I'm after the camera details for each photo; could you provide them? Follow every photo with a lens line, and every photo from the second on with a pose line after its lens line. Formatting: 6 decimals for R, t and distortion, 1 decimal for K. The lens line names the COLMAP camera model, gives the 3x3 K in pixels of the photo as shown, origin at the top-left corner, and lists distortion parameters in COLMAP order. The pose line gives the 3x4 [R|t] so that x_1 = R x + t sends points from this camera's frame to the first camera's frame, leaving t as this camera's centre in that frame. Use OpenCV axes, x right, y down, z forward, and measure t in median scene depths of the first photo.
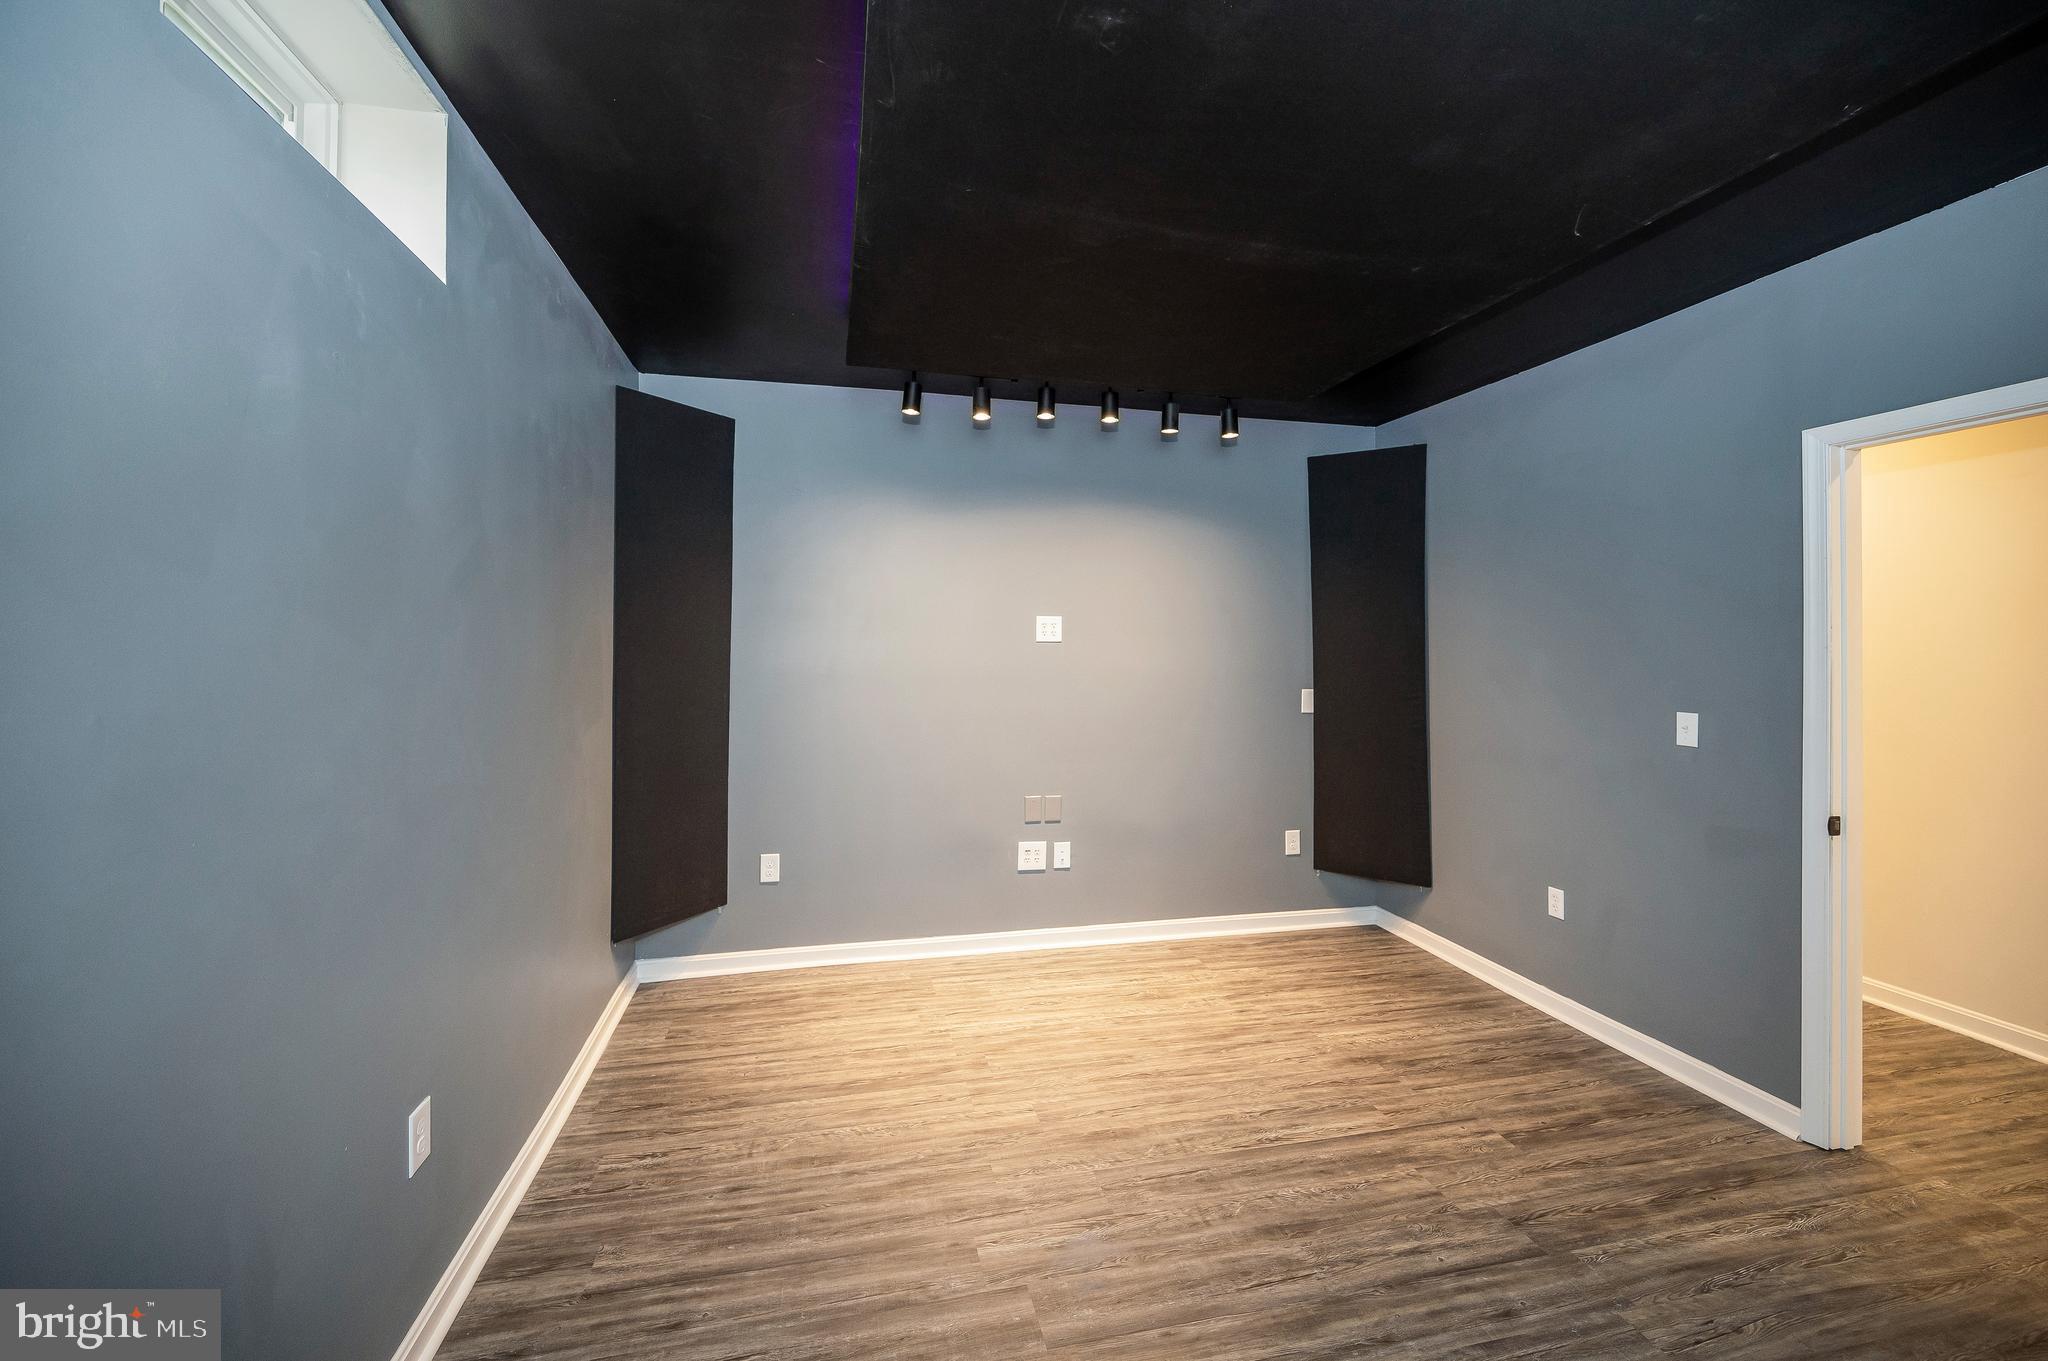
lens RADIAL K [[825.4, 0, 997.5], [0, 825.4, 644.8], [0, 0, 1]] dist [-0.000219, -0.000303]
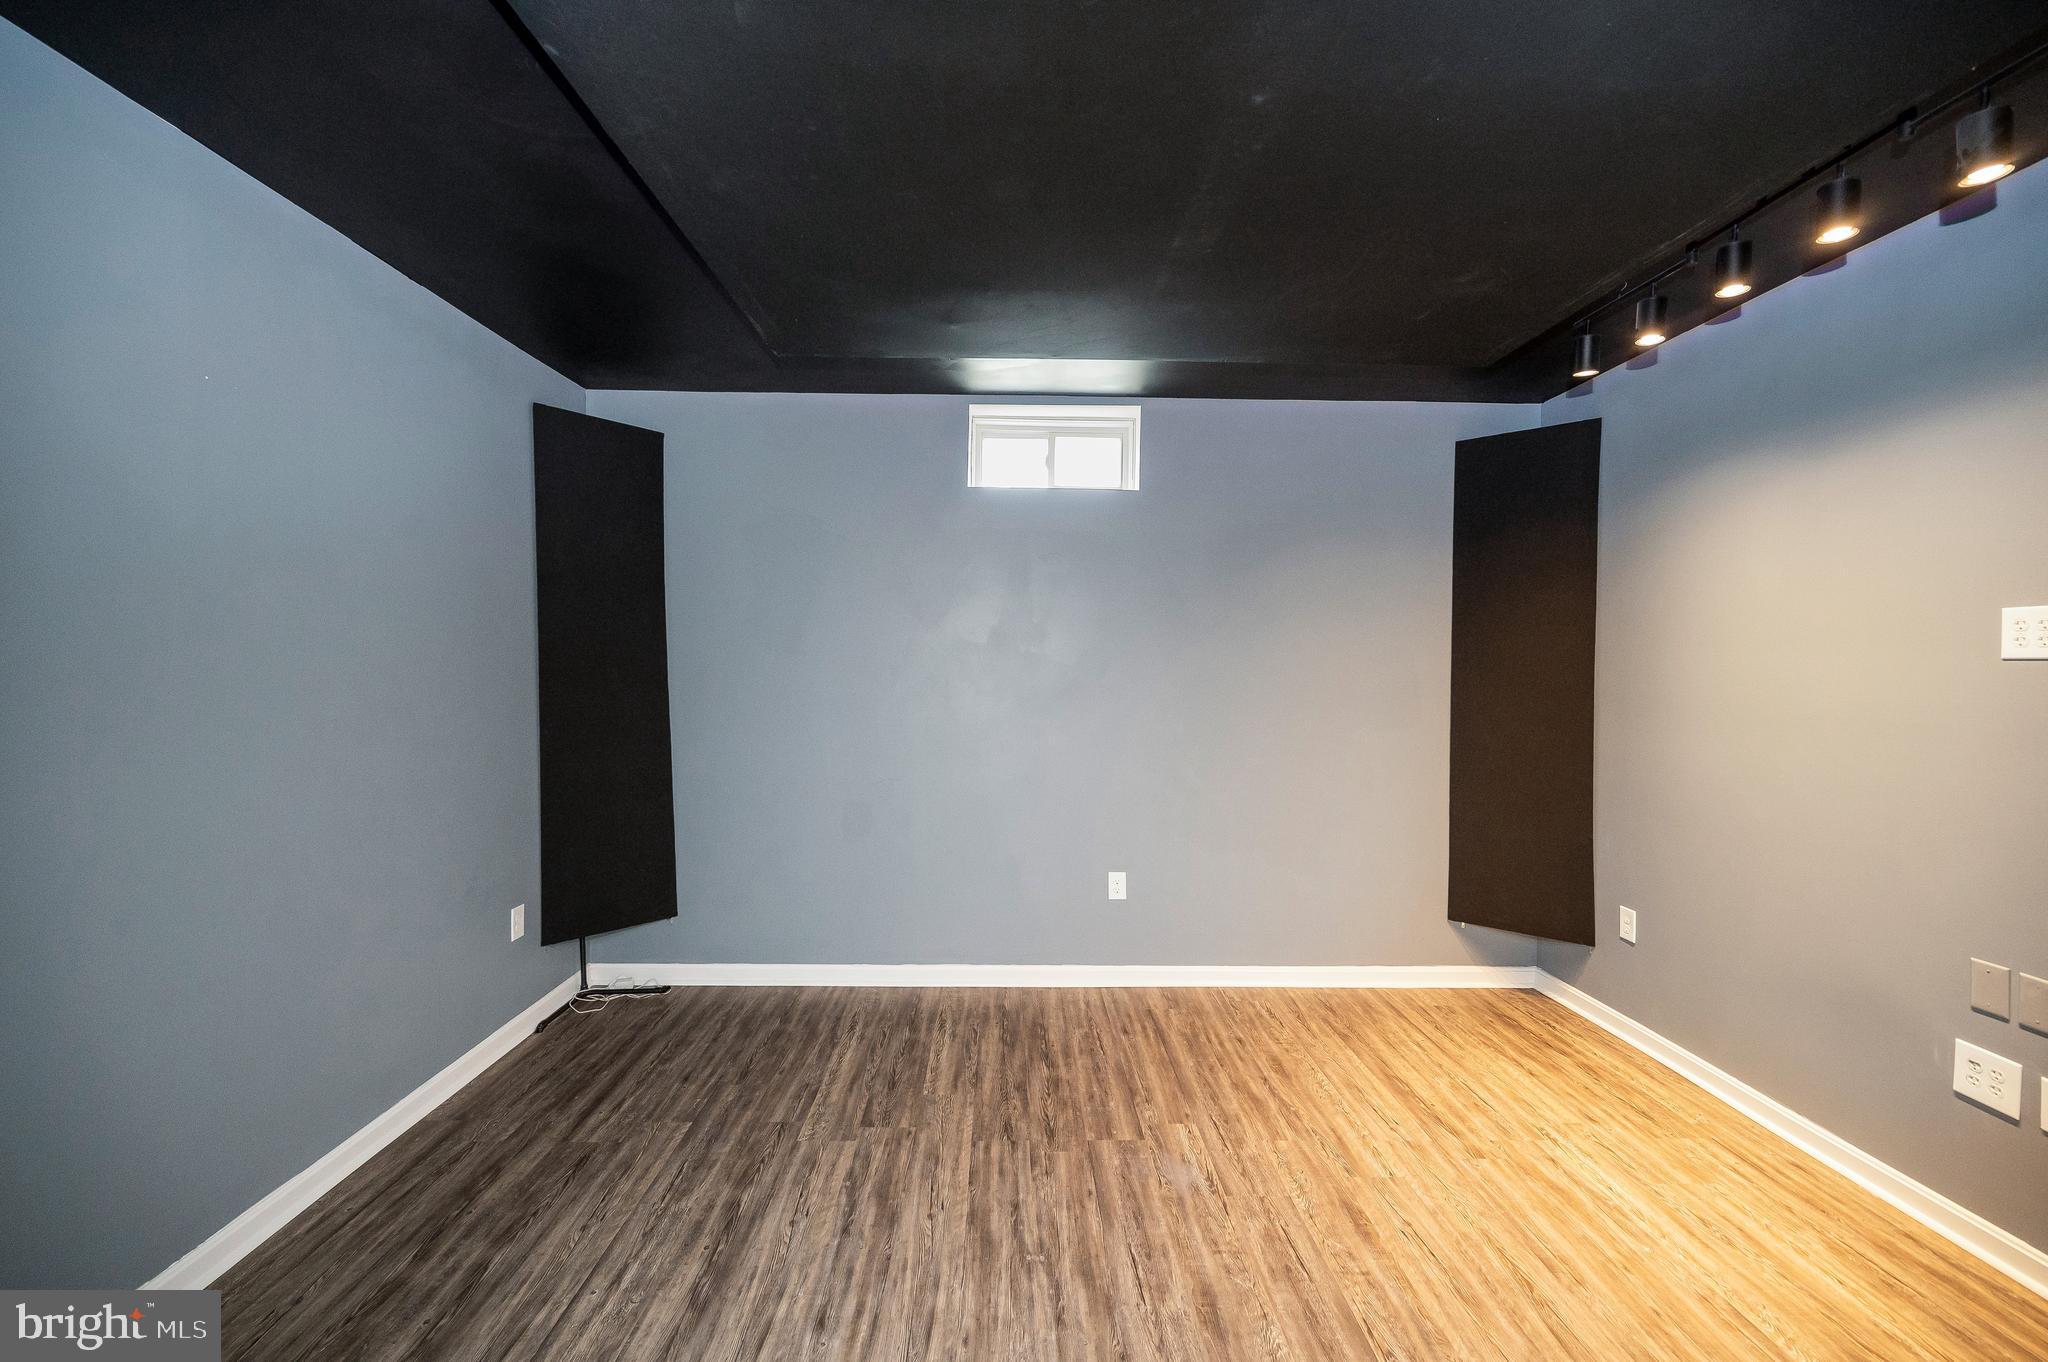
lens RADIAL K [[825.4, 0, 1021.7], [0, 825.4, 671.7], [0, 0, 1]] dist [-0.000219, -0.000303]
pose [[-0.186210, 0.003518, -0.982504, 0.965972], [-0.010367, 0.999931, 0.005545, 0.006033], [0.982455, 0.011218, -0.186161, 0.726445]]
